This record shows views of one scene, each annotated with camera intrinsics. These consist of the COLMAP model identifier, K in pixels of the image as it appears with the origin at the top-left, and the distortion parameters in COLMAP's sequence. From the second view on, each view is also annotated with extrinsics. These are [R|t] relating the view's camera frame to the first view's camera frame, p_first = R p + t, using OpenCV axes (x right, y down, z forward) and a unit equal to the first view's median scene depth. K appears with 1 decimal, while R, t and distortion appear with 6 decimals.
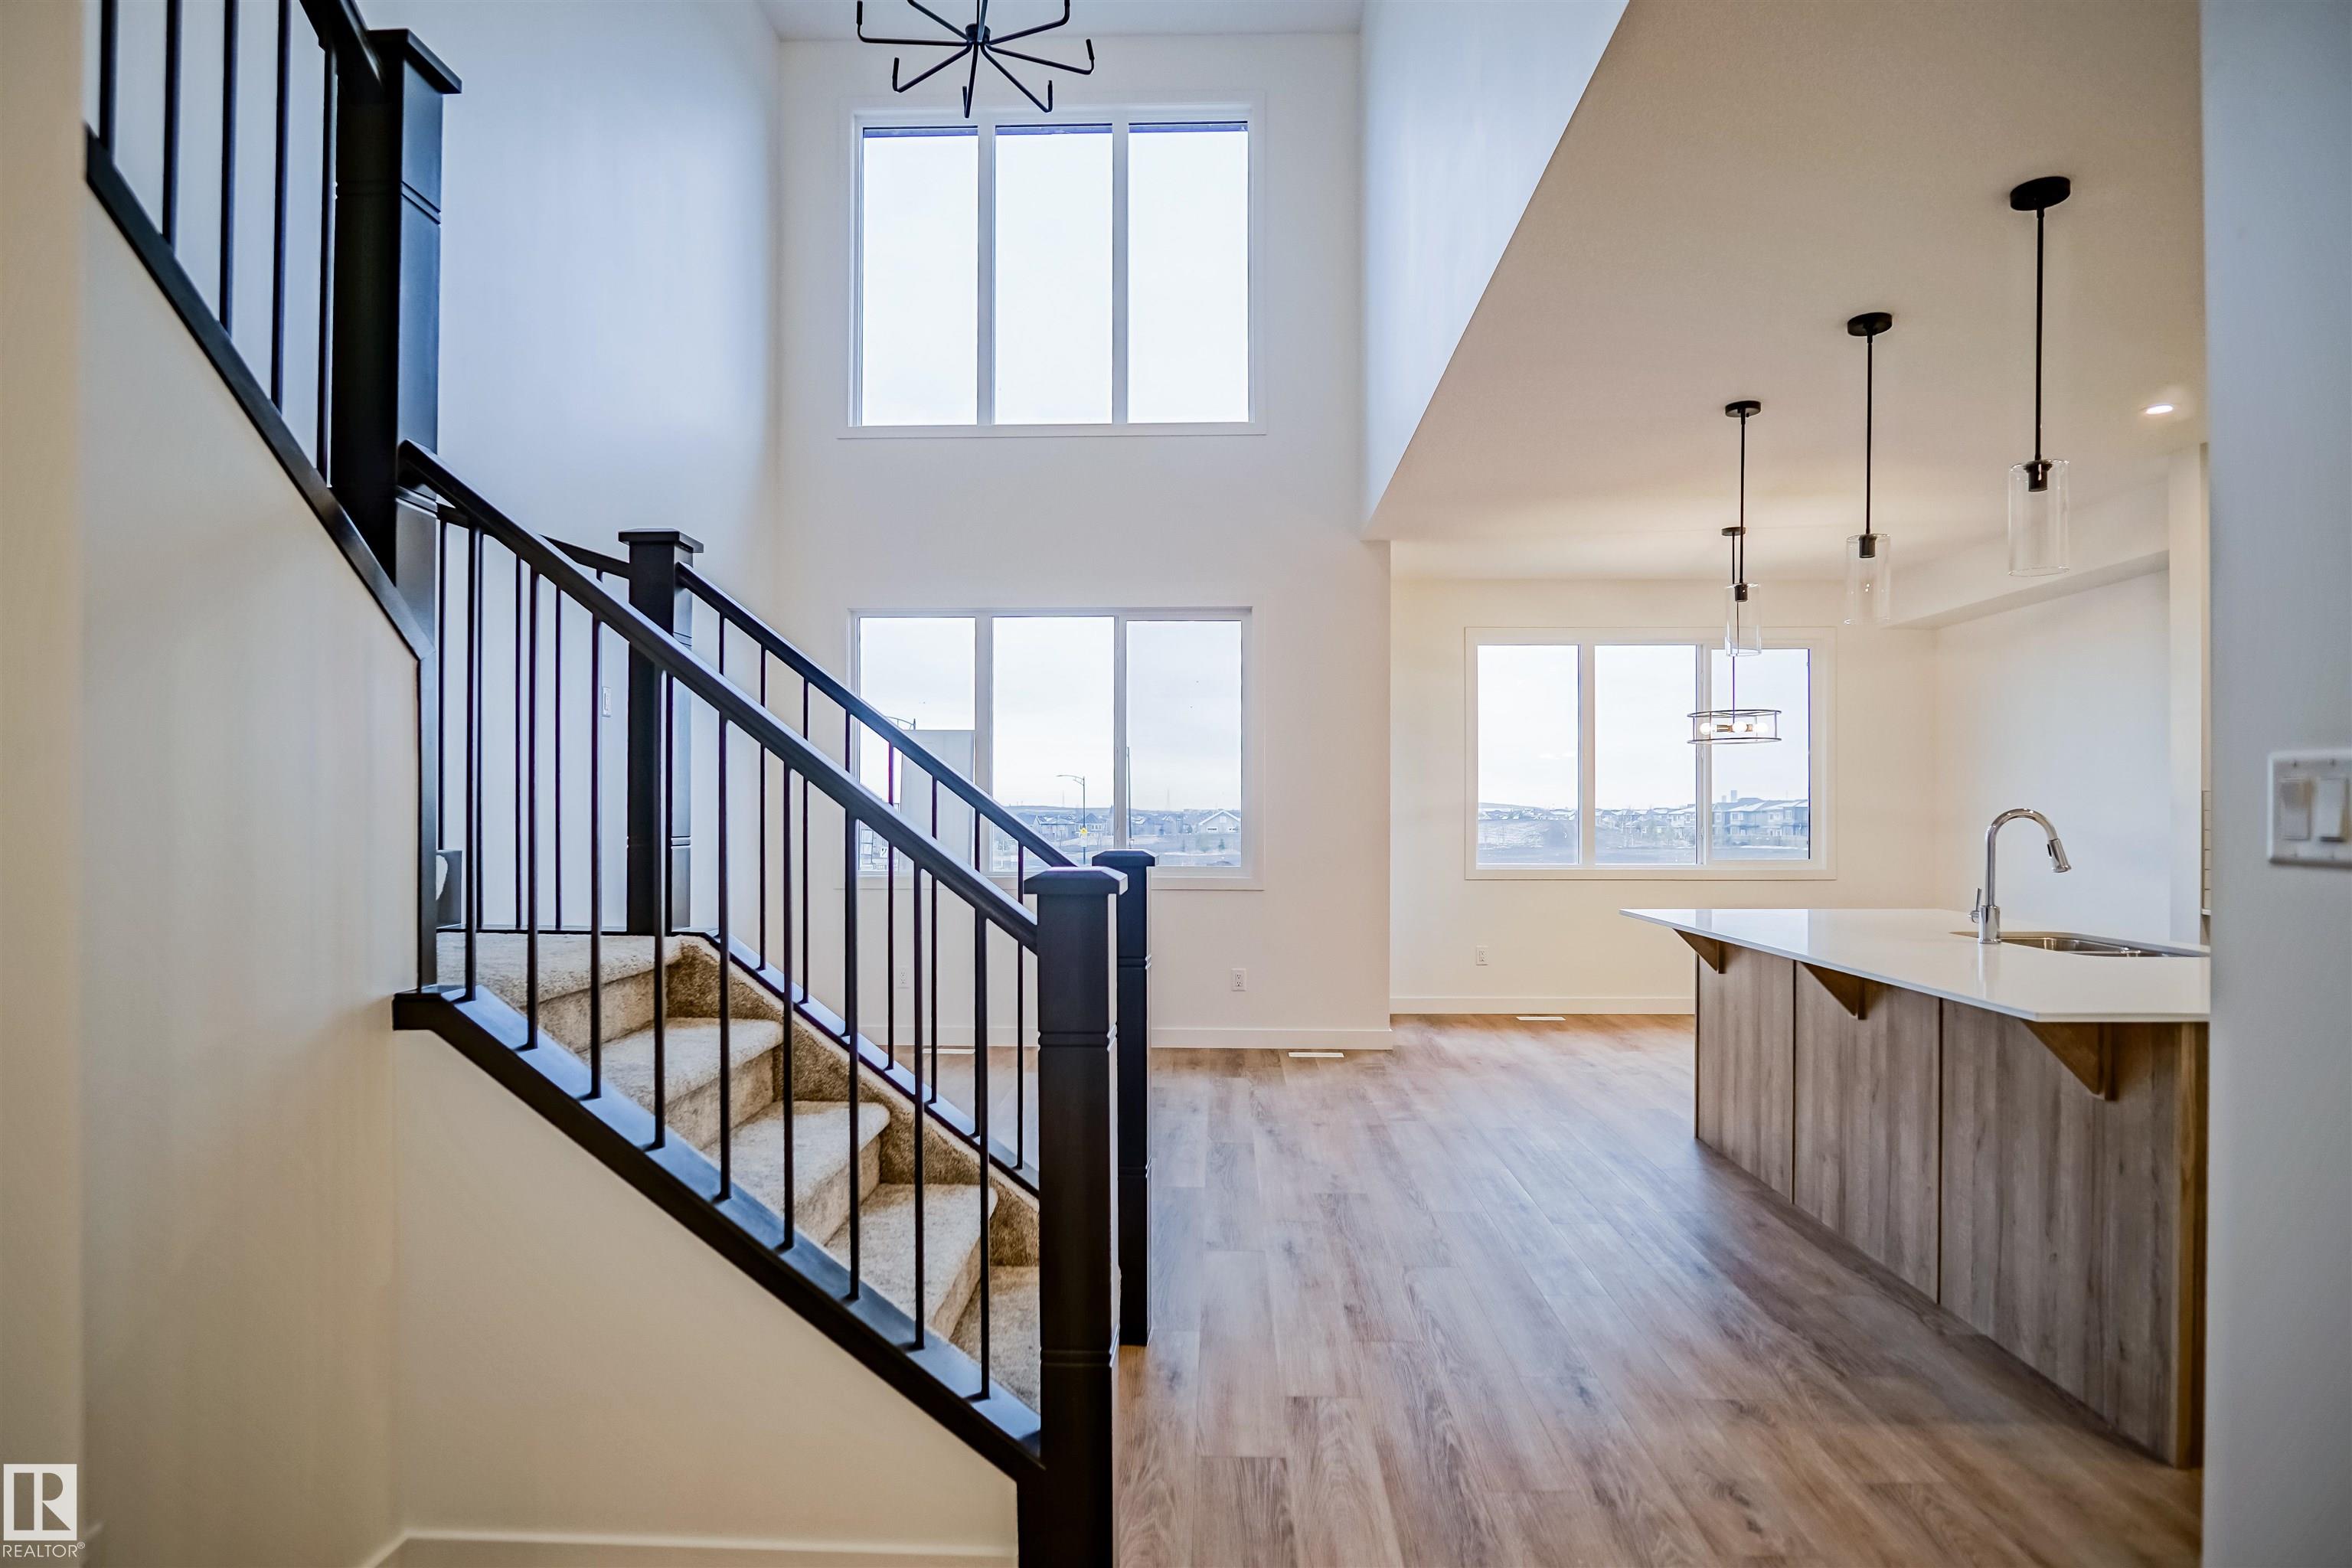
lens RADIAL K [[1287.5, 0, 1186.1], [0, 1287.5, 815.3], [0, 0, 1]] dist [-0.042452, 0.011561]
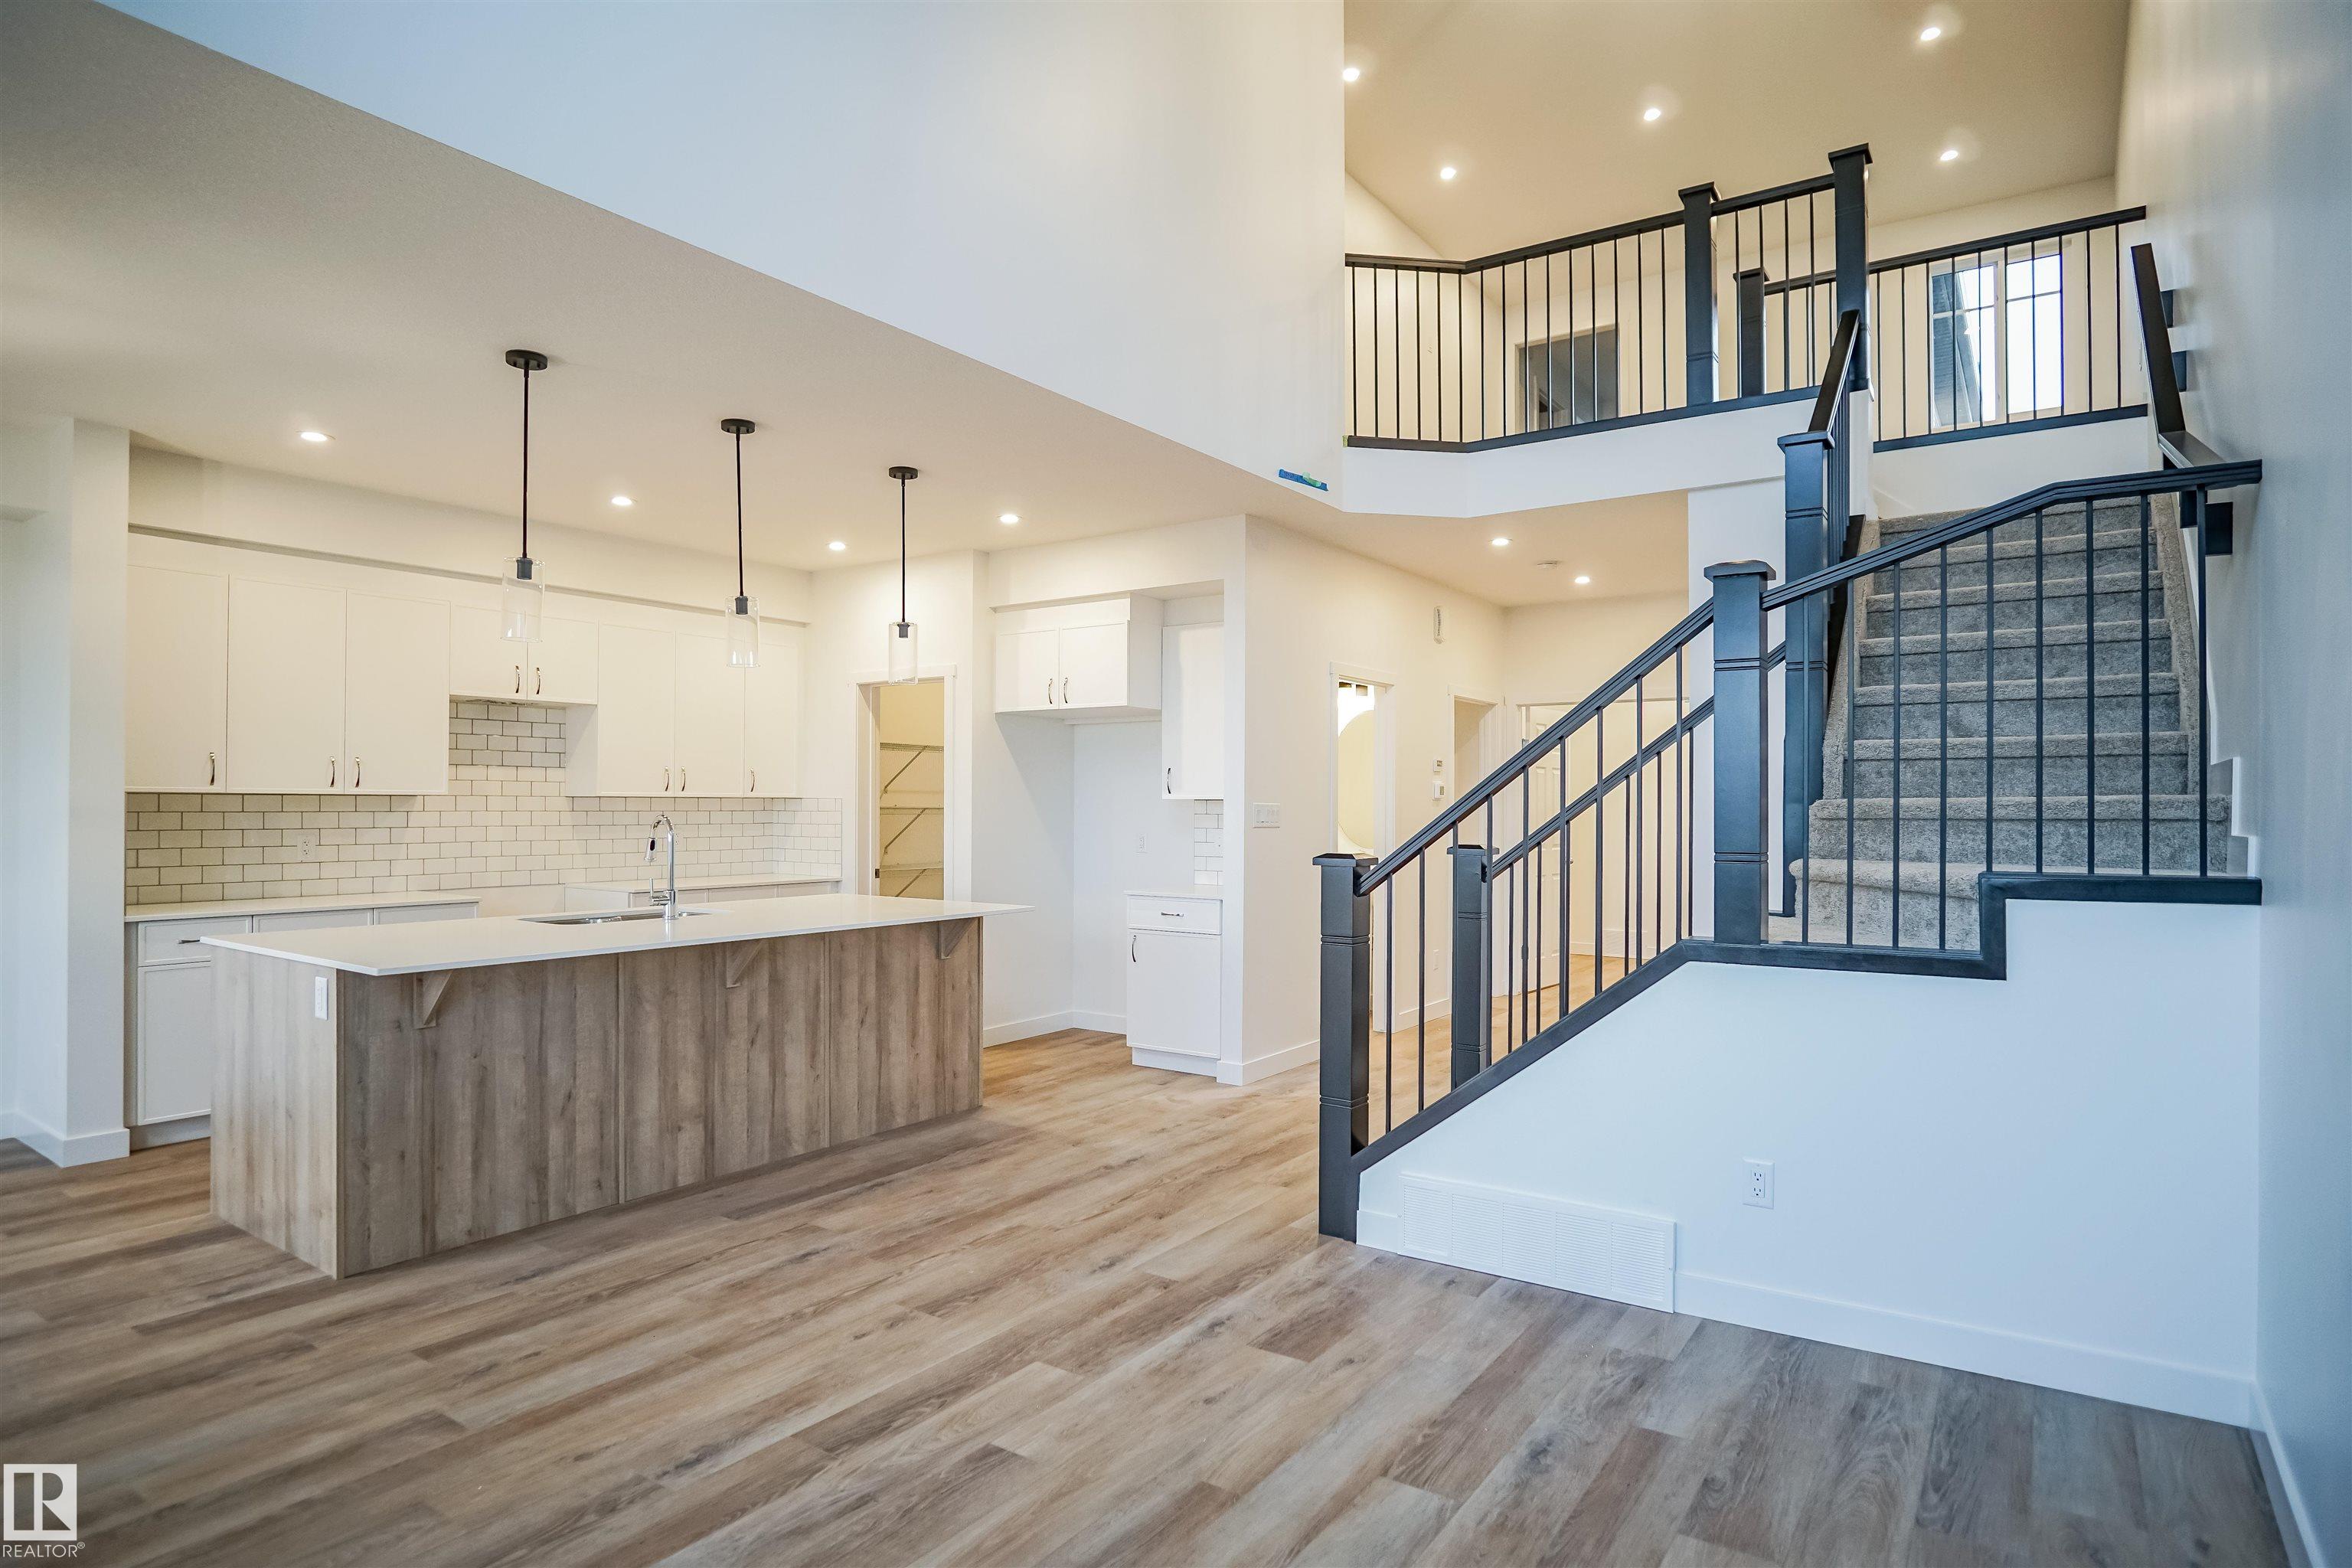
lens RADIAL K [[1276.7, 0, 1174.0], [0, 1276.7, 800.2], [0, 0, 1]] dist [-0.031859, 0.003862]
pose [[-0.837938, -0.002090, 0.545761, -0.456267], [-0.003290, 0.999994, -0.001223, -0.018612], [-0.545755, -0.002821, -0.837940, 1.644003]]
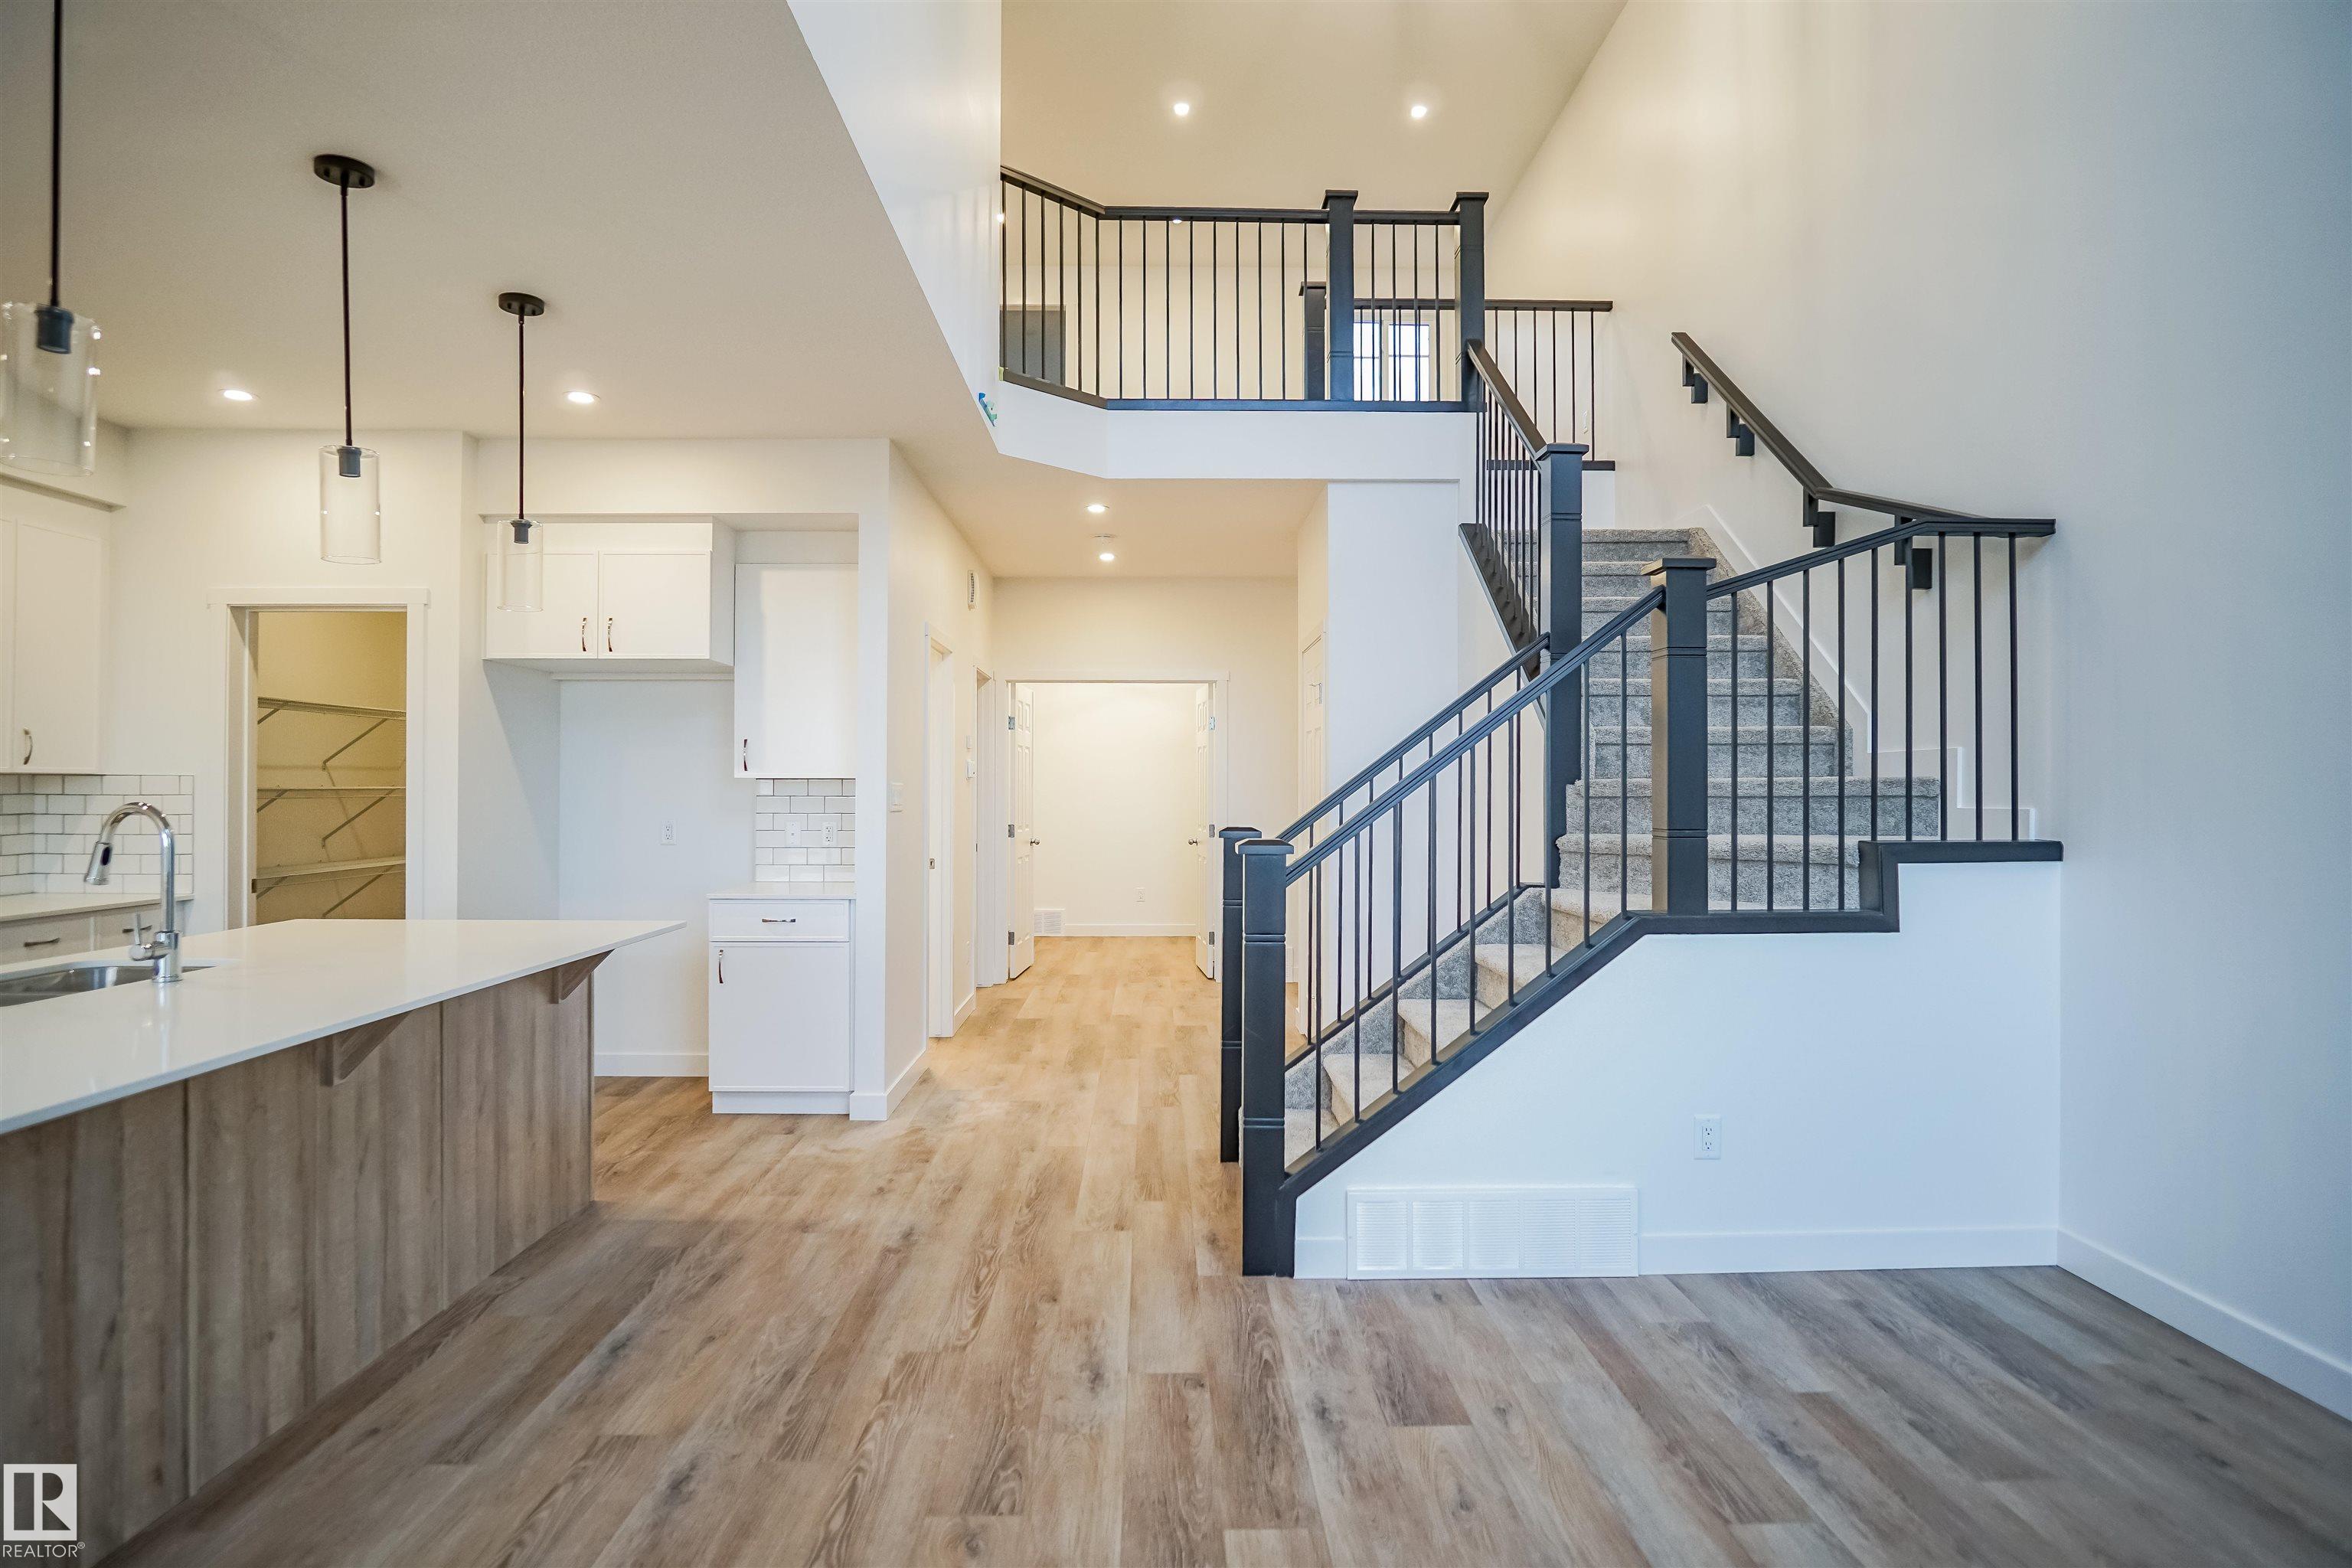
lens RADIAL K [[1289.1, 0, 1177.2], [0, 1289.1, 775.9], [0, 0, 1]] dist [-0.035893, 0.010218]
pose [[-0.998878, -0.003821, -0.047204, 0.063441], [-0.003522, 0.999973, -0.006410, -0.016858], [0.047227, -0.006236, -0.998865, 1.622454]]
